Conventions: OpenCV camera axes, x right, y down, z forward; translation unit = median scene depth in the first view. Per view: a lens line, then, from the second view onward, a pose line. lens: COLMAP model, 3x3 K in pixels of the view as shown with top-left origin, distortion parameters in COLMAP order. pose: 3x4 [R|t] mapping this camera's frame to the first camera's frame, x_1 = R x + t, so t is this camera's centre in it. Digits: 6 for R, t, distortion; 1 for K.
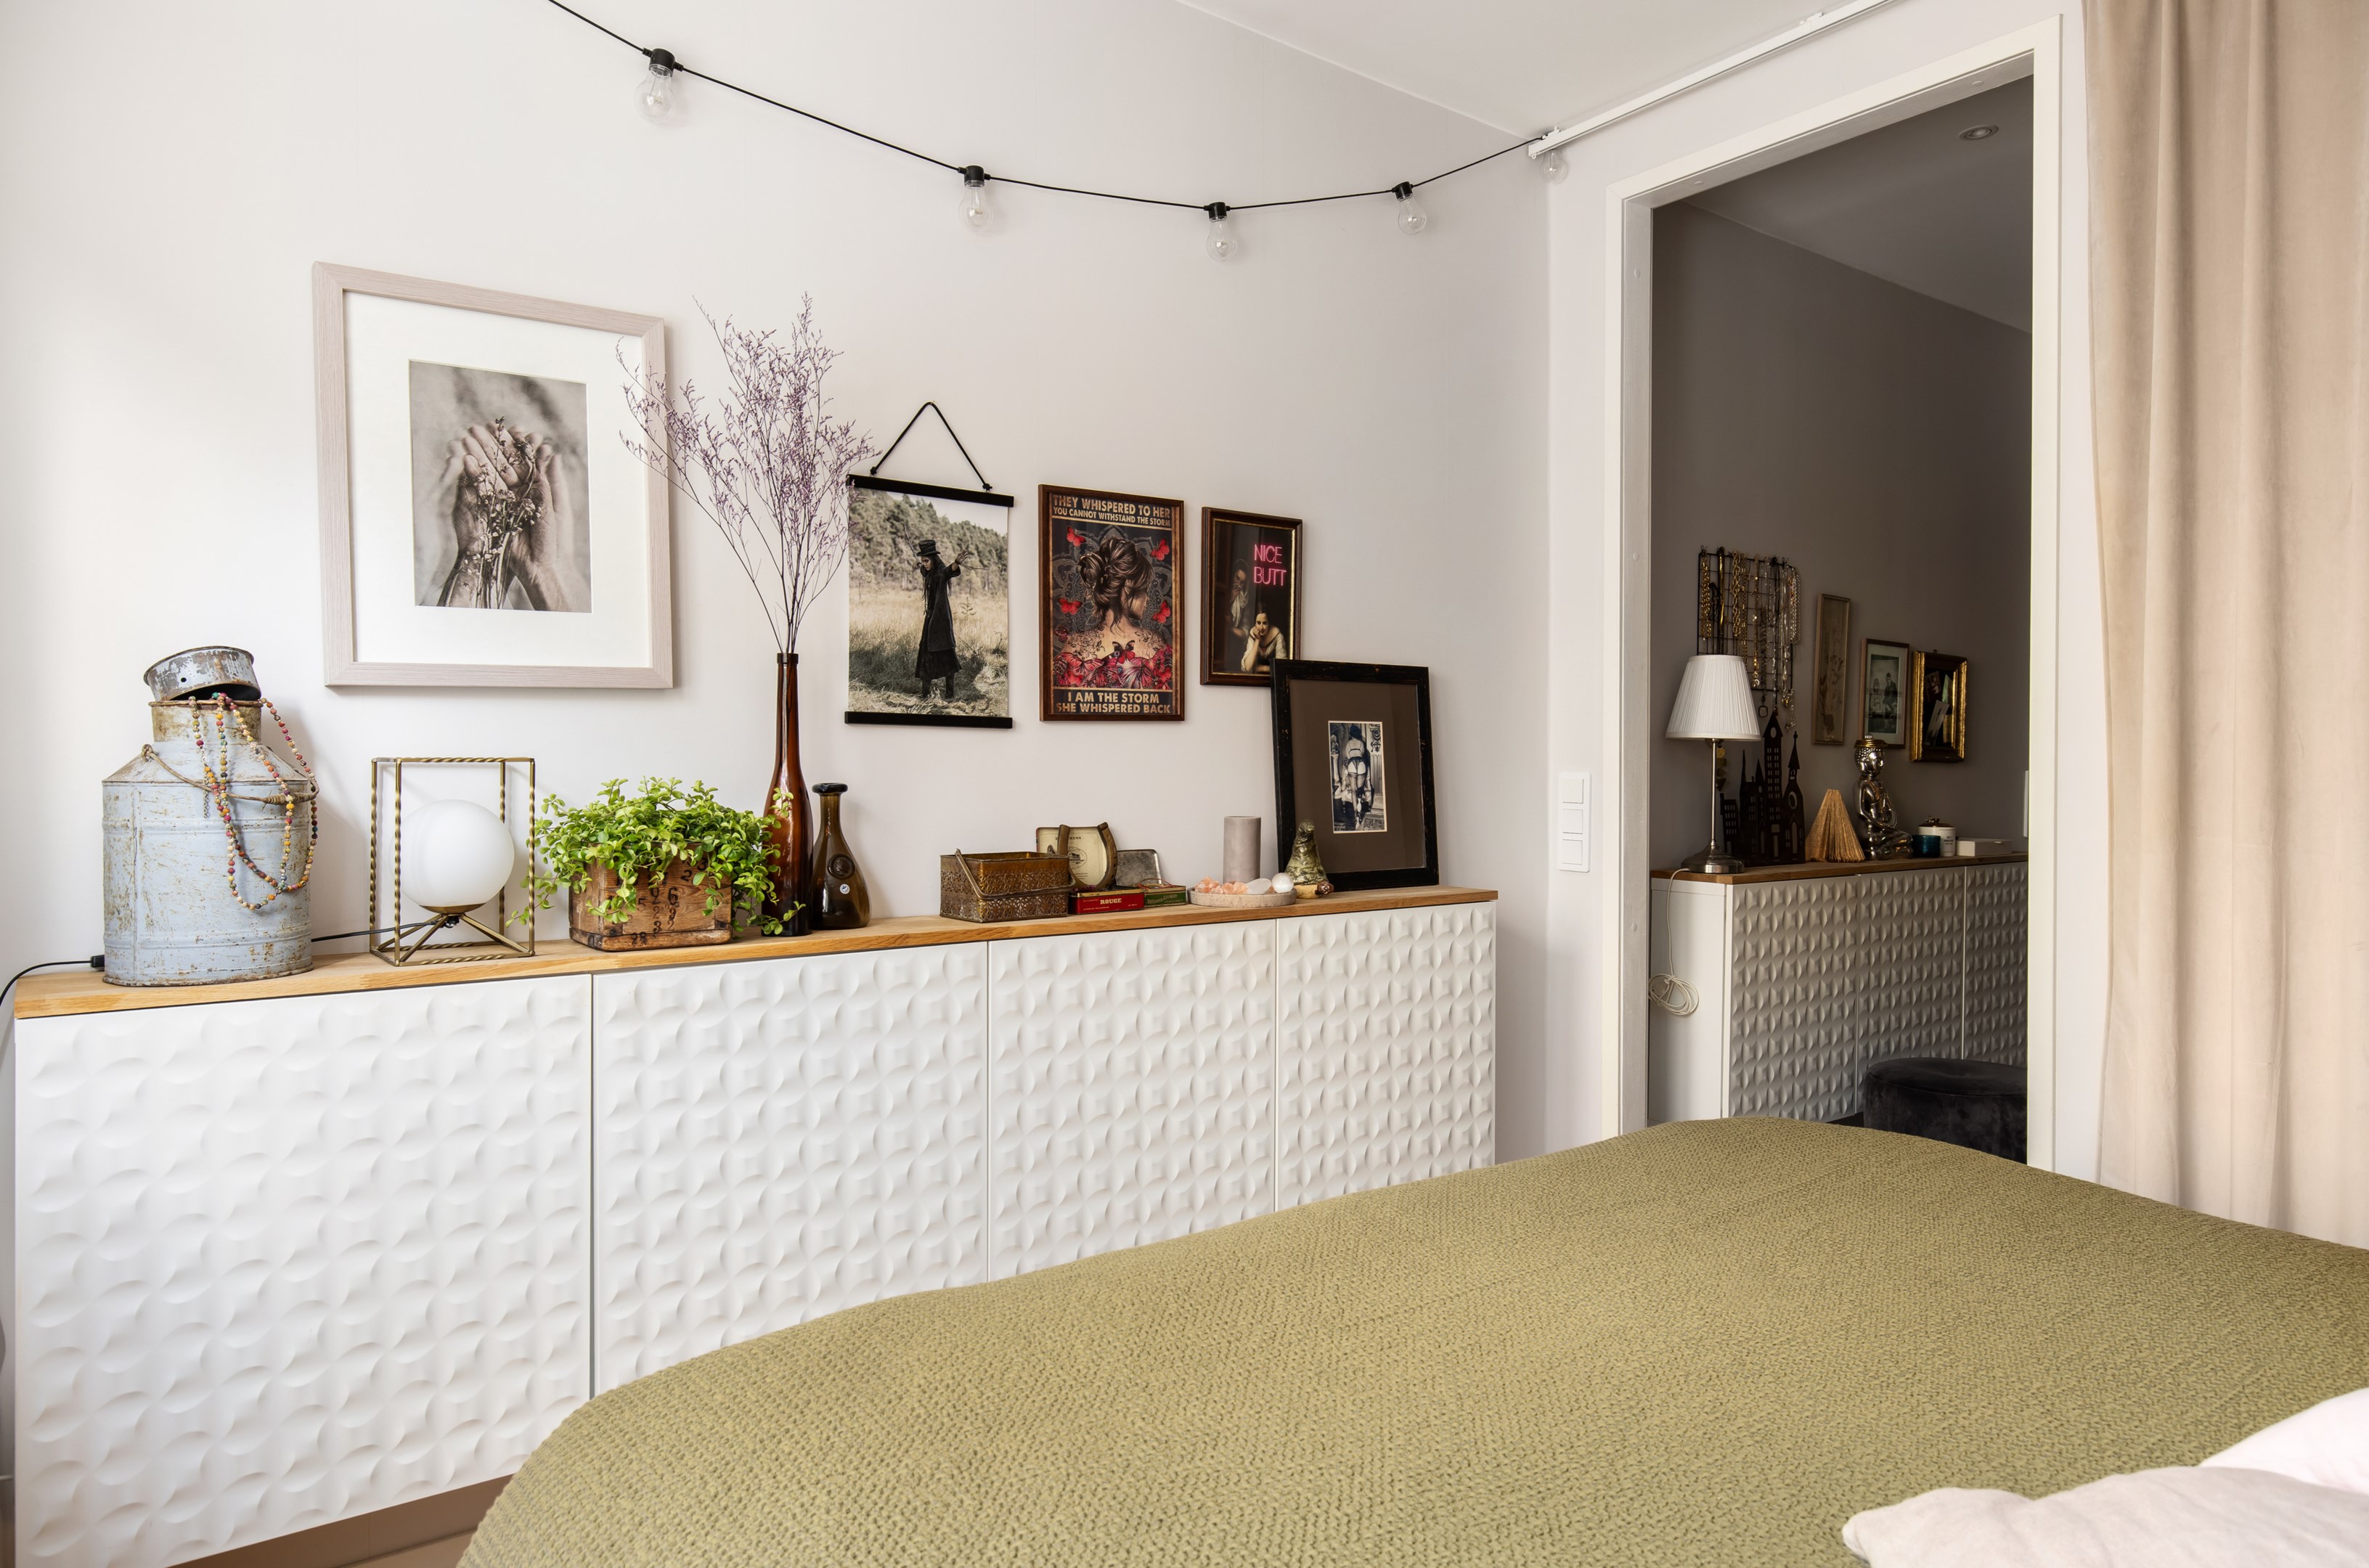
lens RADIAL K [[1482.8, 0, 1185.6], [0, 1482.8, 782.8], [0, 0, 1]] dist [0.000281, 0.000659]
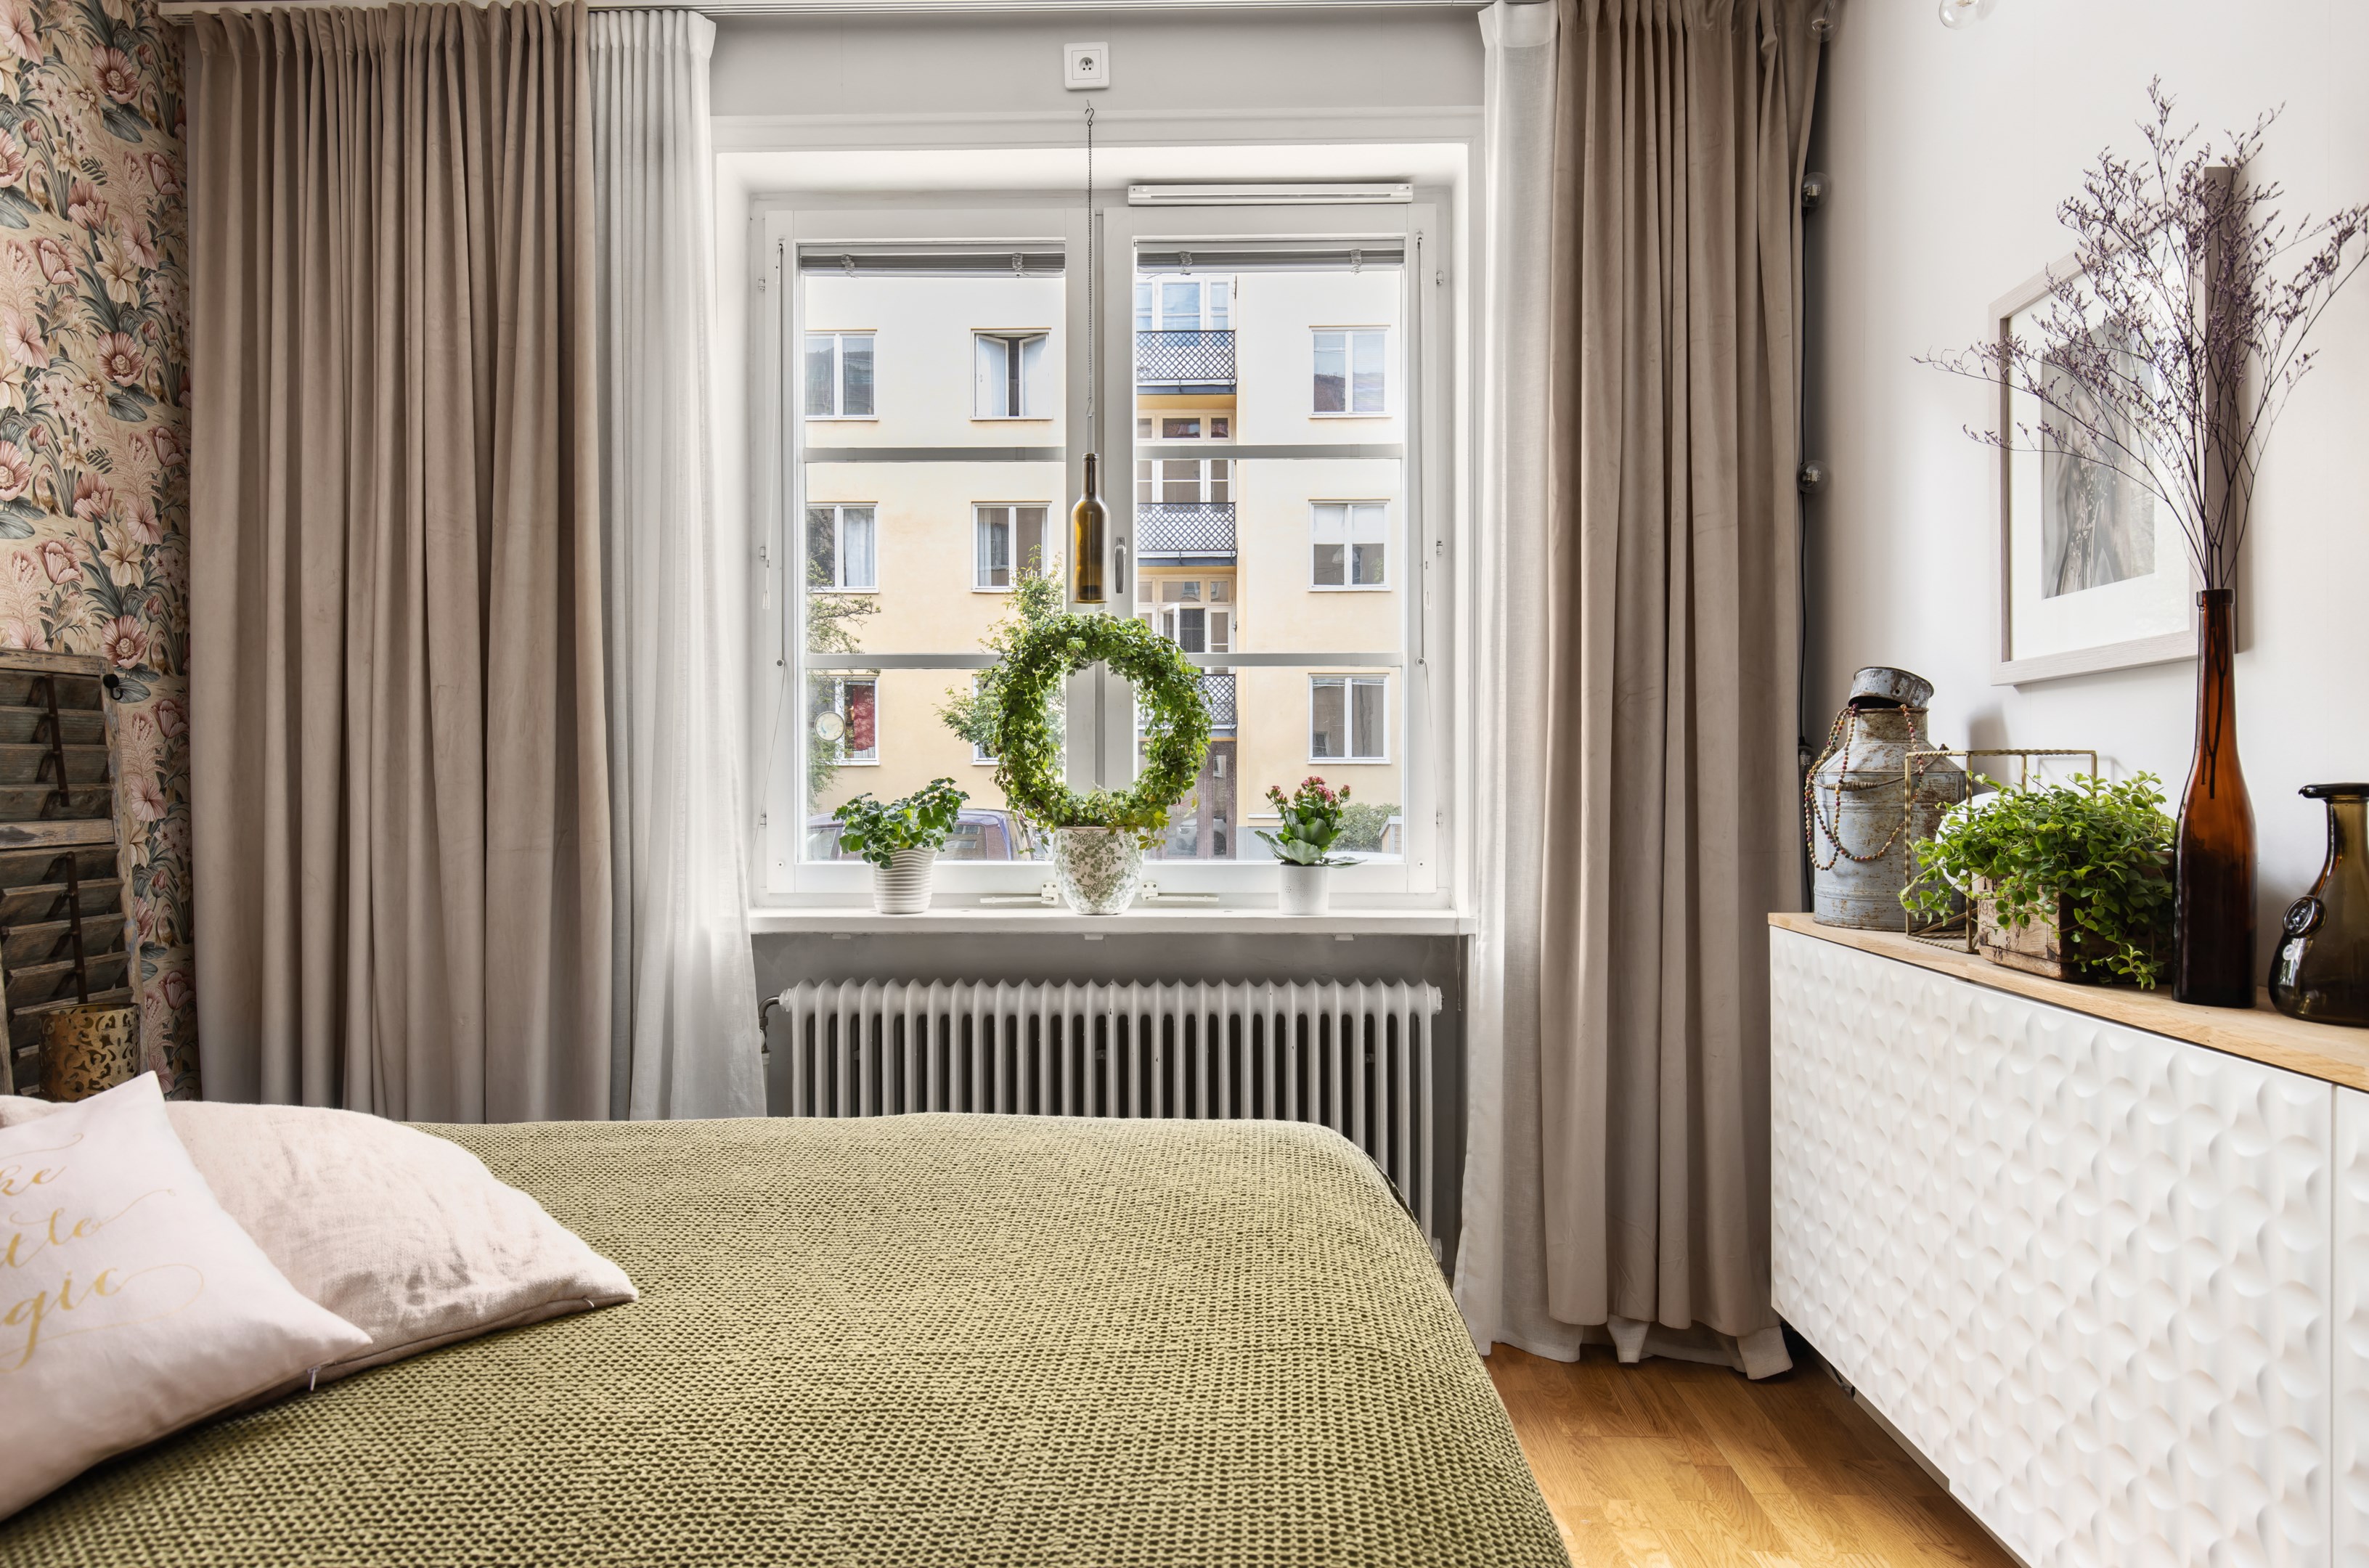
lens RADIAL K [[1442.5, 0, 1188.5], [0, 1442.5, 780.5], [0, 0, 1]] dist [0.008277, -0.003273]
pose [[-0.612337, 0.008990, -0.790546, 0.594454], [-0.007758, 0.999819, 0.017379, -0.009213], [0.790559, 0.016775, -0.612156, 1.117200]]
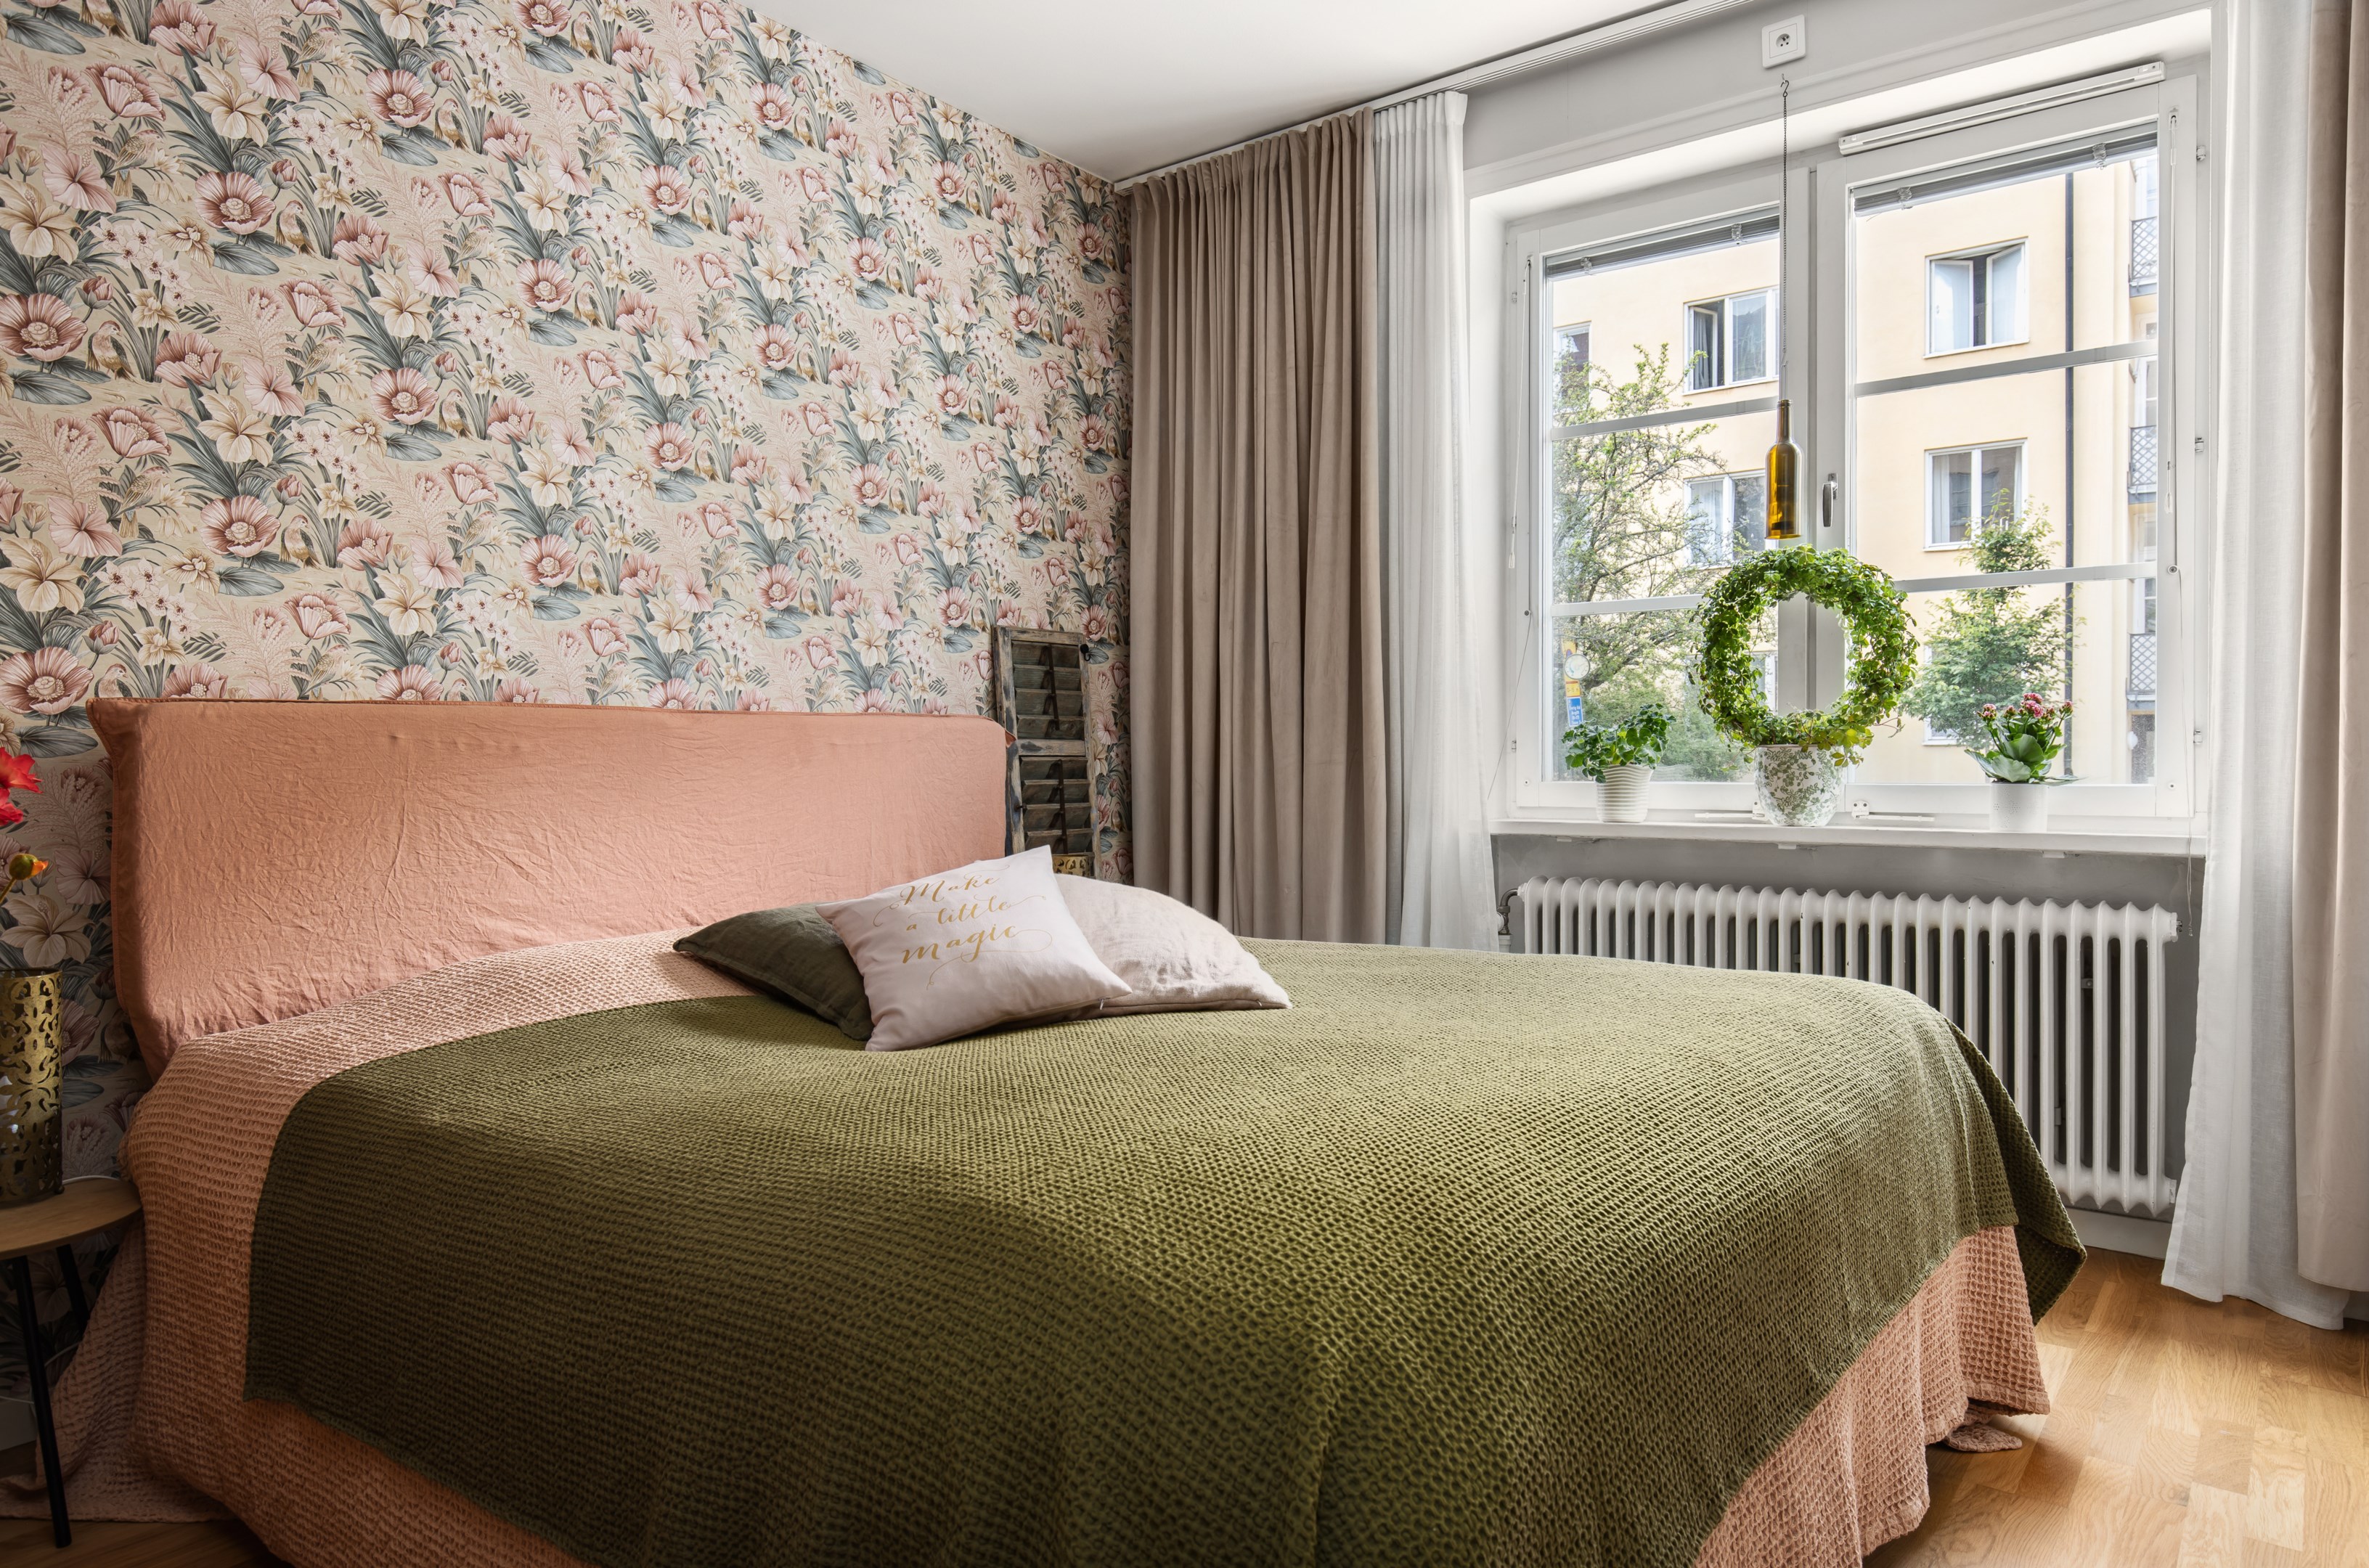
lens RADIAL K [[1482.8, 0, 1170.8], [0, 1482.8, 779.7], [0, 0, 1]] dist [0.000281, 0.000659]
pose [[-0.961992, 0.008727, -0.272937, 0.592302], [0.001619, 0.999654, 0.026257, 0.051390], [0.273072, 0.024817, -0.961674, 1.483228]]
